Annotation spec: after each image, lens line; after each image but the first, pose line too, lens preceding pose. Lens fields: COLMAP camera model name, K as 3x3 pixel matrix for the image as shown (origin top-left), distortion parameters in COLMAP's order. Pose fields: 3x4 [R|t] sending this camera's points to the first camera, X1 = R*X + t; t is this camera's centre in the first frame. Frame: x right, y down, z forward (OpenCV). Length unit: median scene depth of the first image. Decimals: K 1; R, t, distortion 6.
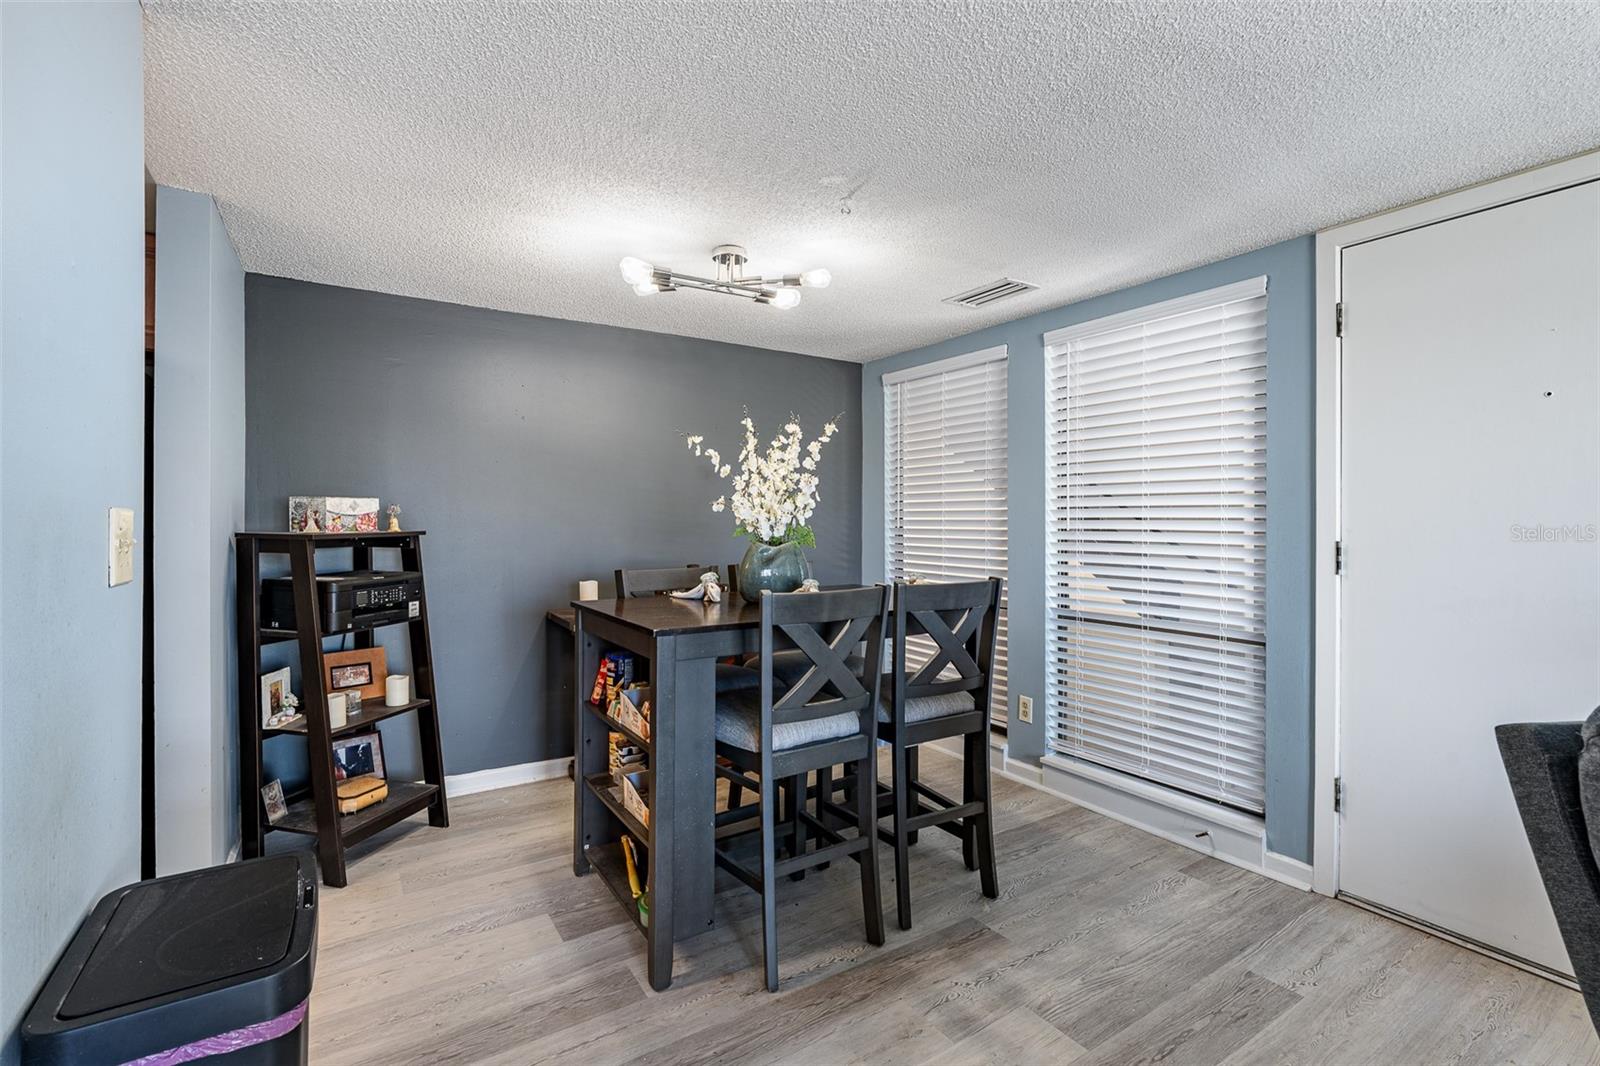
lens RADIAL K [[722.5, 0, 810.5], [0, 722.5, 527.5], [0, 0, 1]] dist [-0.009409, 0.003948]
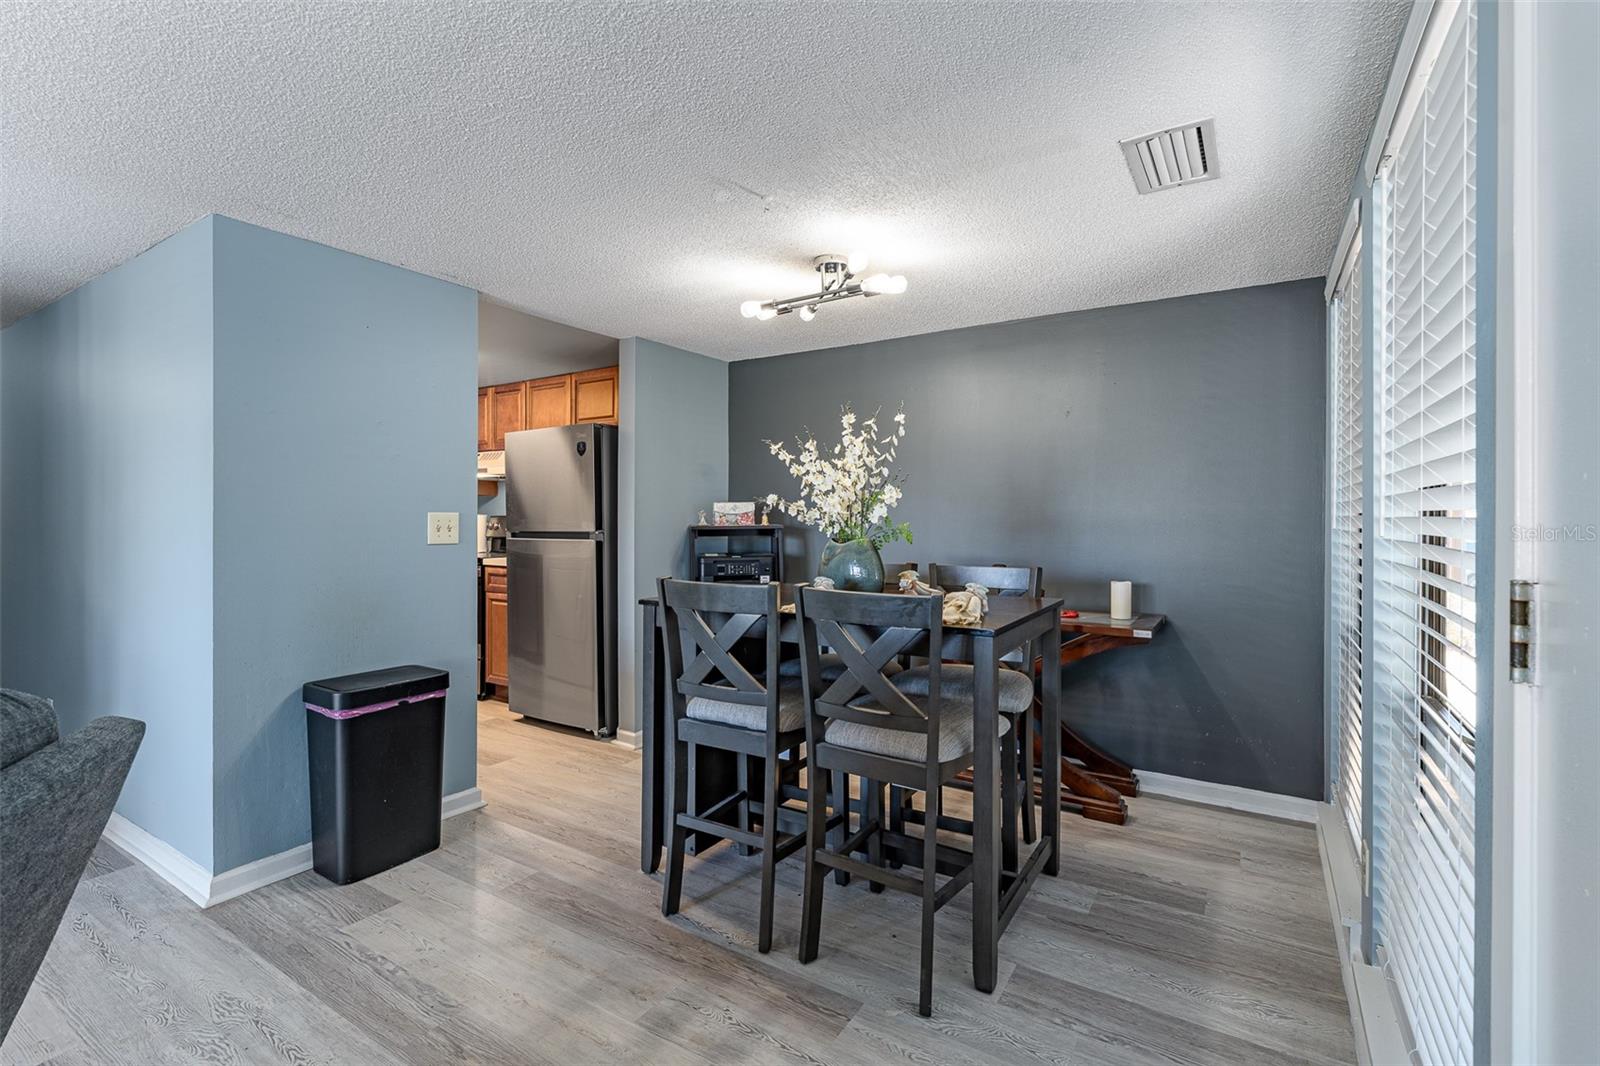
lens RADIAL K [[722.5, 0, 787.1], [0, 722.5, 527.0], [0, 0, 1]] dist [-0.009409, 0.003948]
pose [[0.409379, 0.011755, -0.912289, 0.902404], [-0.009904, 0.999915, 0.008440, -0.004815], [0.912311, 0.005580, 0.409461, 0.568917]]
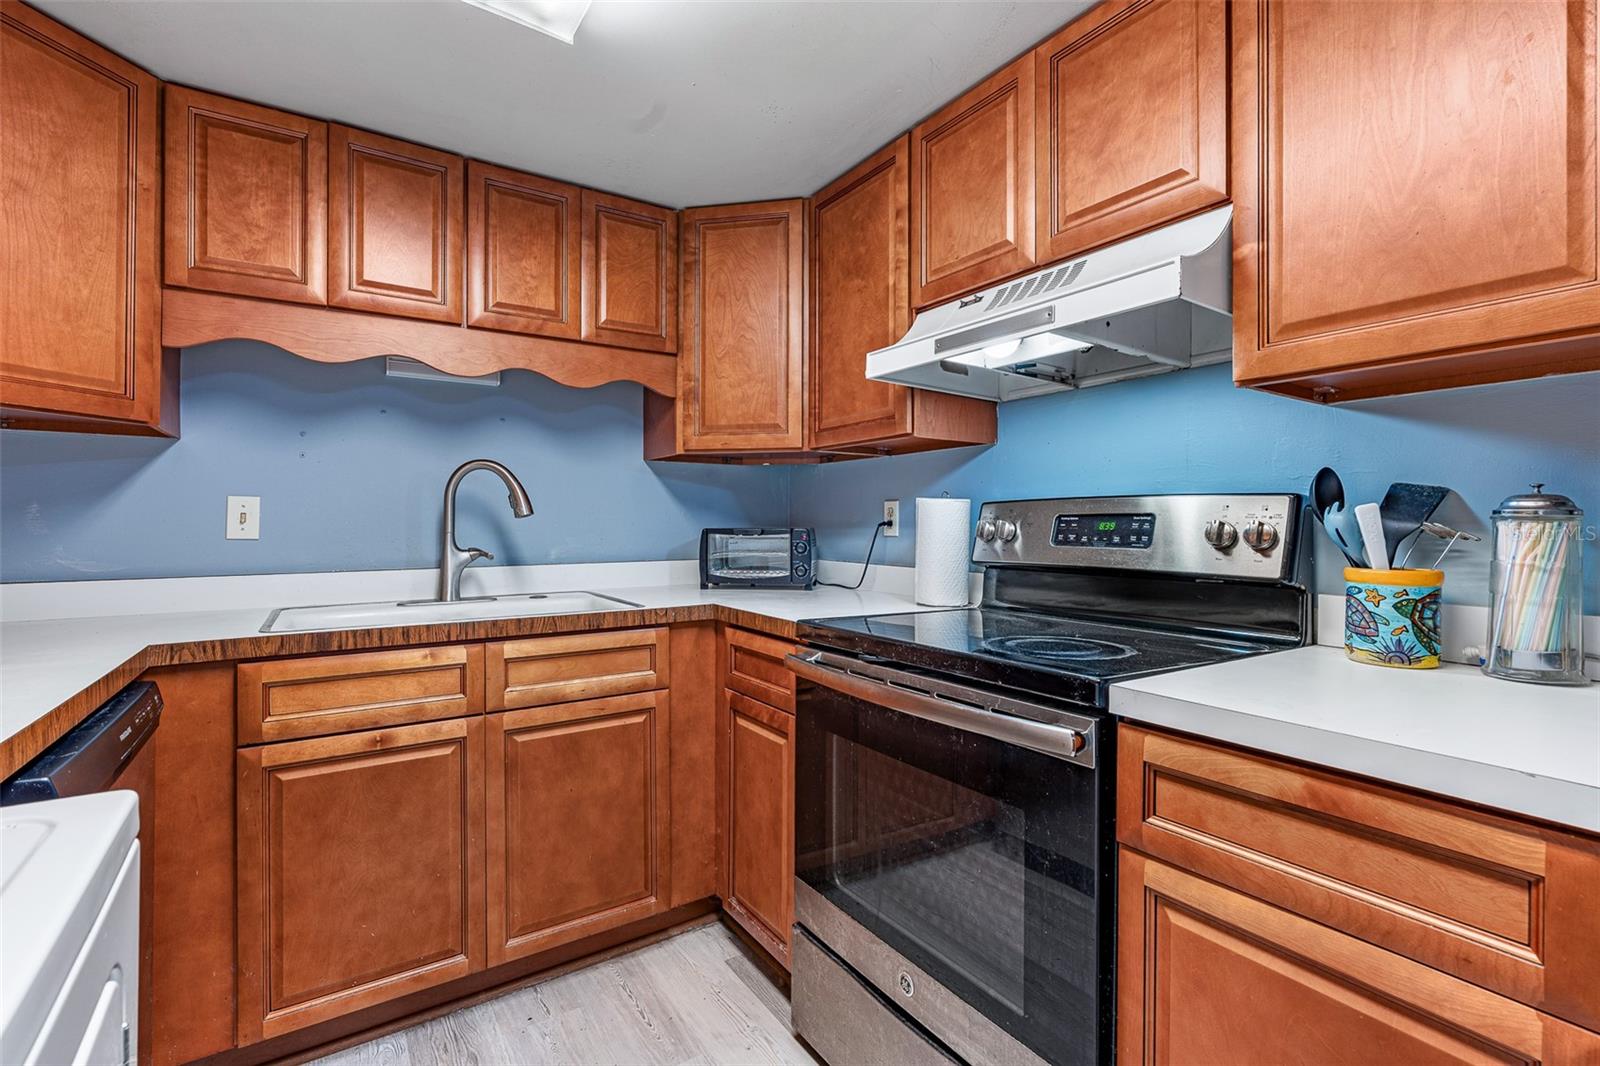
lens RADIAL K [[722.5, 0, 791.6], [0, 722.5, 520.1], [0, 0, 1]] dist [-0.009409, 0.003948]
pose [[-0.000037, -0.007830, -0.999969, -0.933002], [-0.014493, 0.999864, -0.007829, 0.020805], [0.999895, 0.014492, -0.000150, 0.429139]]
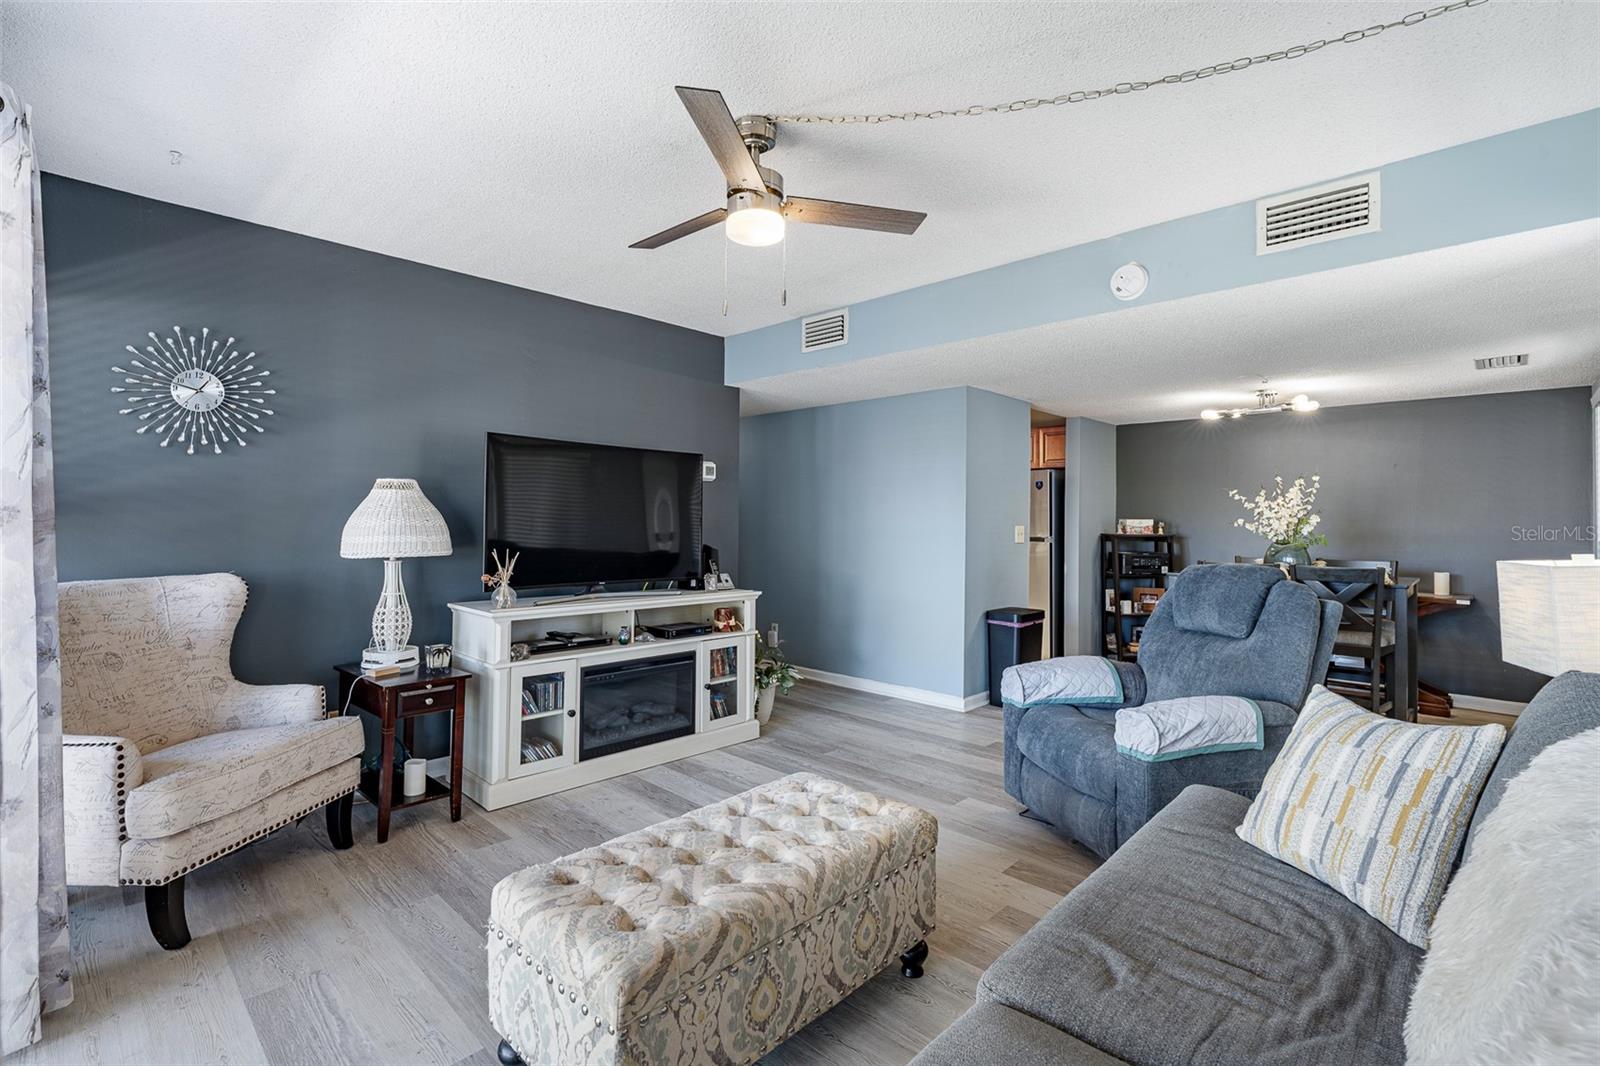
lens RADIAL K [[722.5, 0, 800.4], [0, 722.5, 517.3], [0, 0, 1]] dist [-0.009409, 0.003948]
pose [[0.224592, -0.004522, -0.974442, 1.609918], [-0.022940, 0.999688, -0.009926, 0.000247], [0.974183, 0.024583, 0.224418, -0.683037]]
